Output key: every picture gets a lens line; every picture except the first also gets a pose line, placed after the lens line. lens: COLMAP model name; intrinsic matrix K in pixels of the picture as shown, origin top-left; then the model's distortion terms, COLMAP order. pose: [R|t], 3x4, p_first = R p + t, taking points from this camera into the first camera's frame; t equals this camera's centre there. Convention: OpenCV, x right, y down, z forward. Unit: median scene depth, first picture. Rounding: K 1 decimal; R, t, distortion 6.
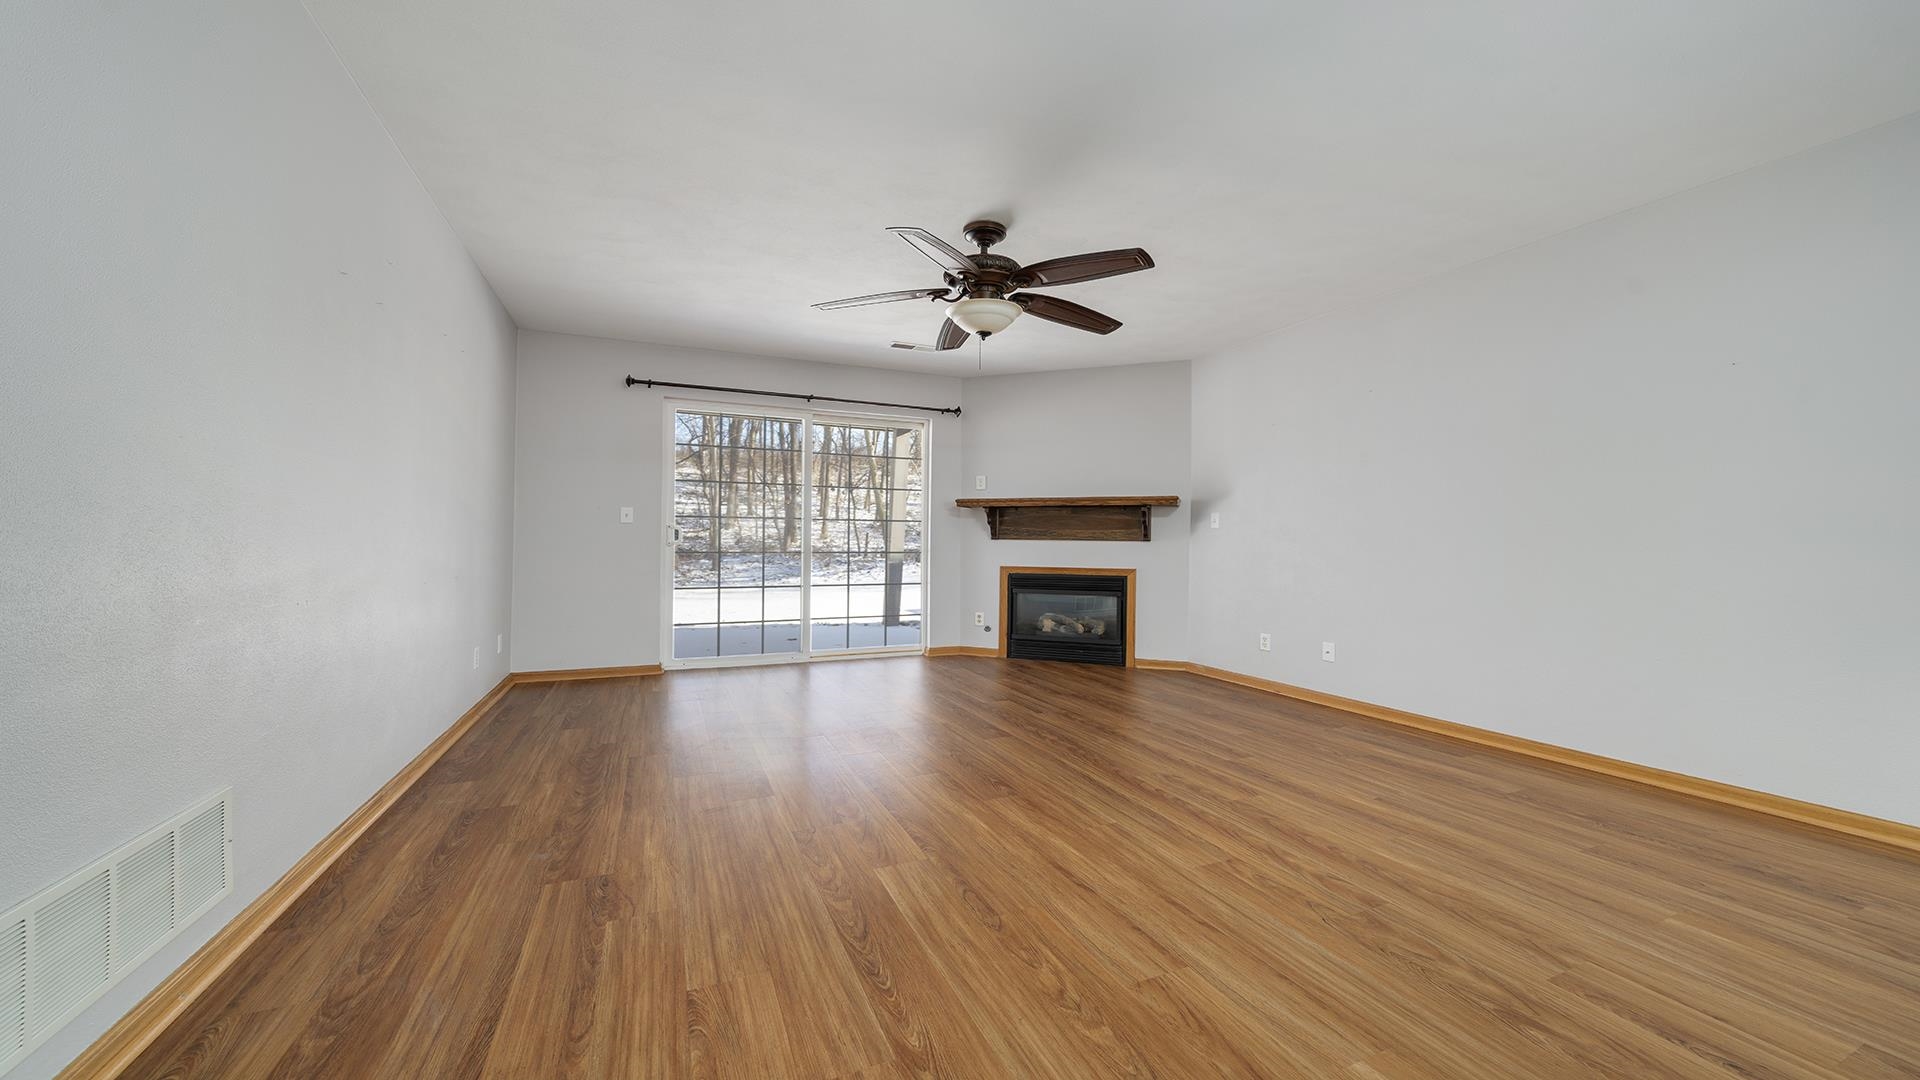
lens RADIAL K [[699.5, 0, 950.2], [0, 699.5, 539.9], [0, 0, 1]] dist [-0.001901, -0.000033]
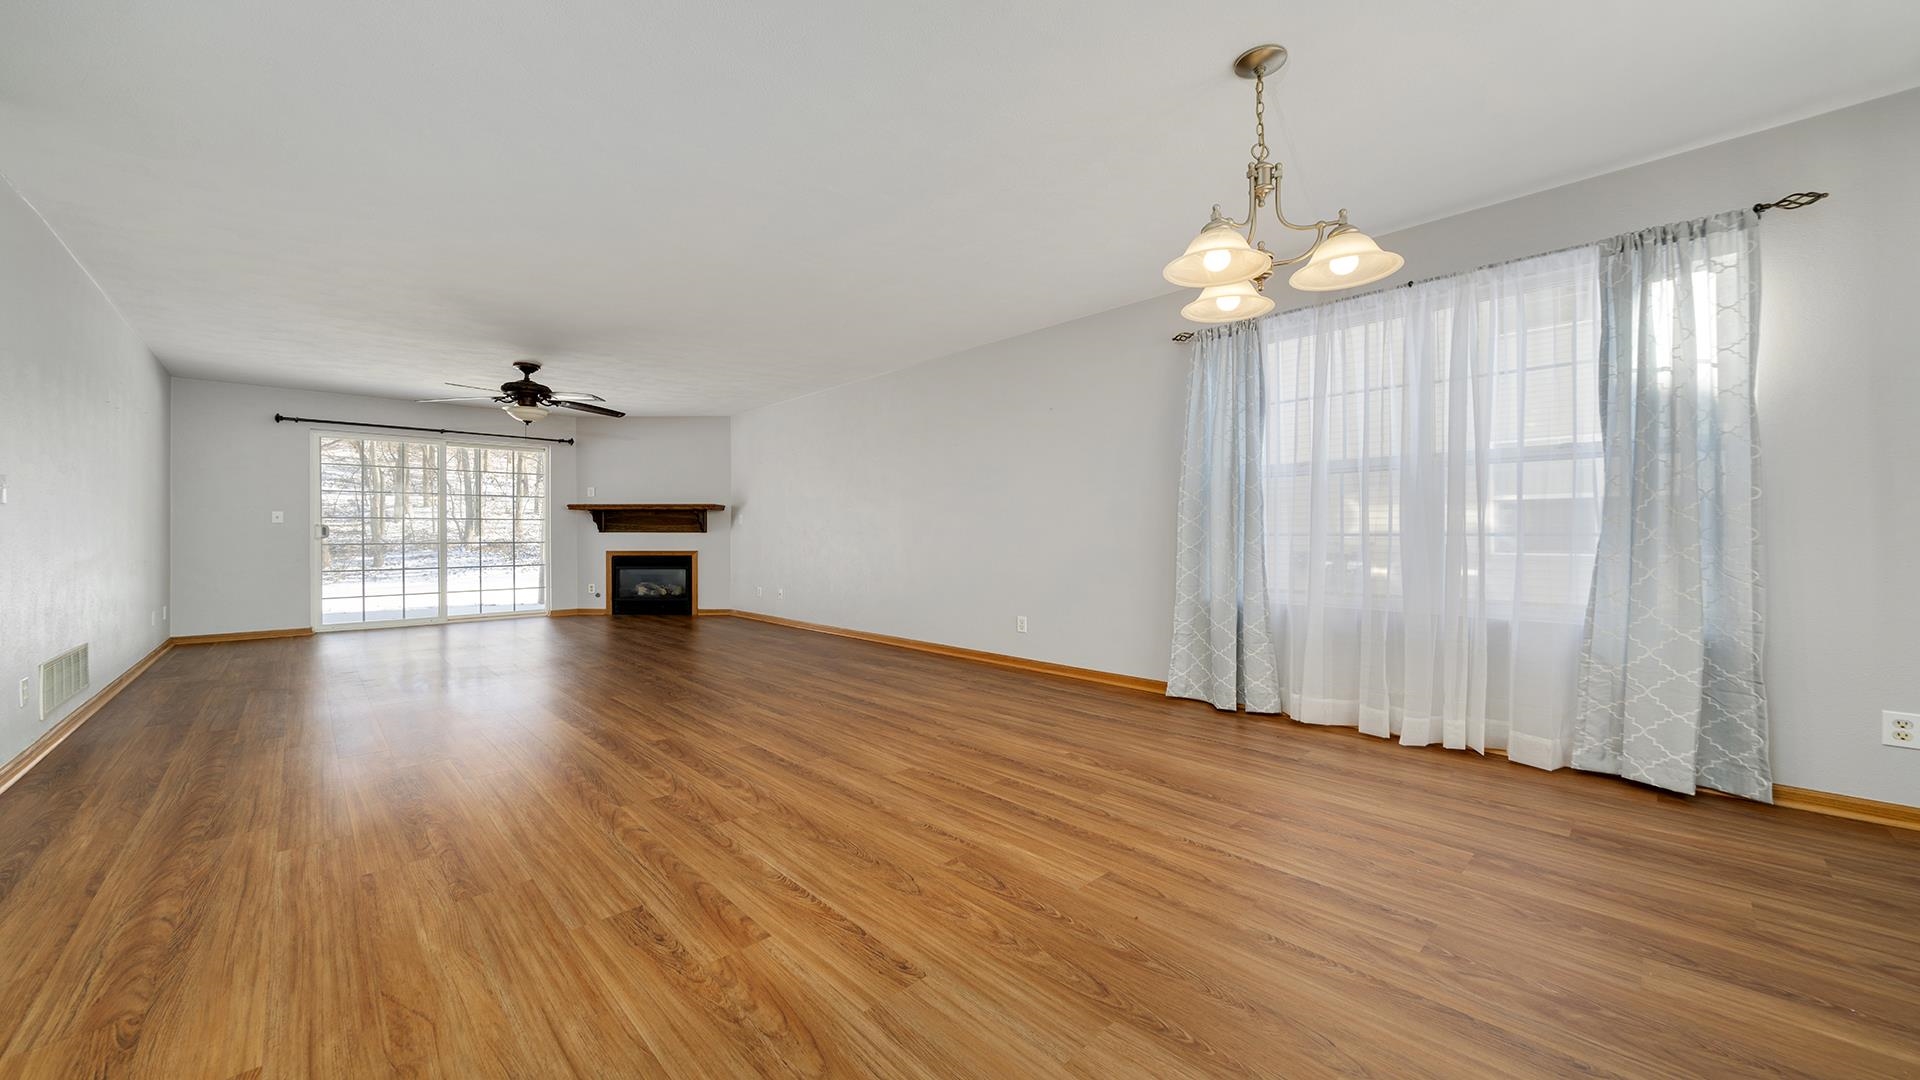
lens RADIAL K [[699.5, 0, 950.2], [0, 699.5, 539.9], [0, 0, 1]] dist [-0.001901, -0.000033]
pose [[0.938132, -0.012840, 0.346041, 0.245354], [0.007036, 0.999813, 0.018023, -0.006047], [-0.346207, -0.014473, 0.938046, -0.608224]]
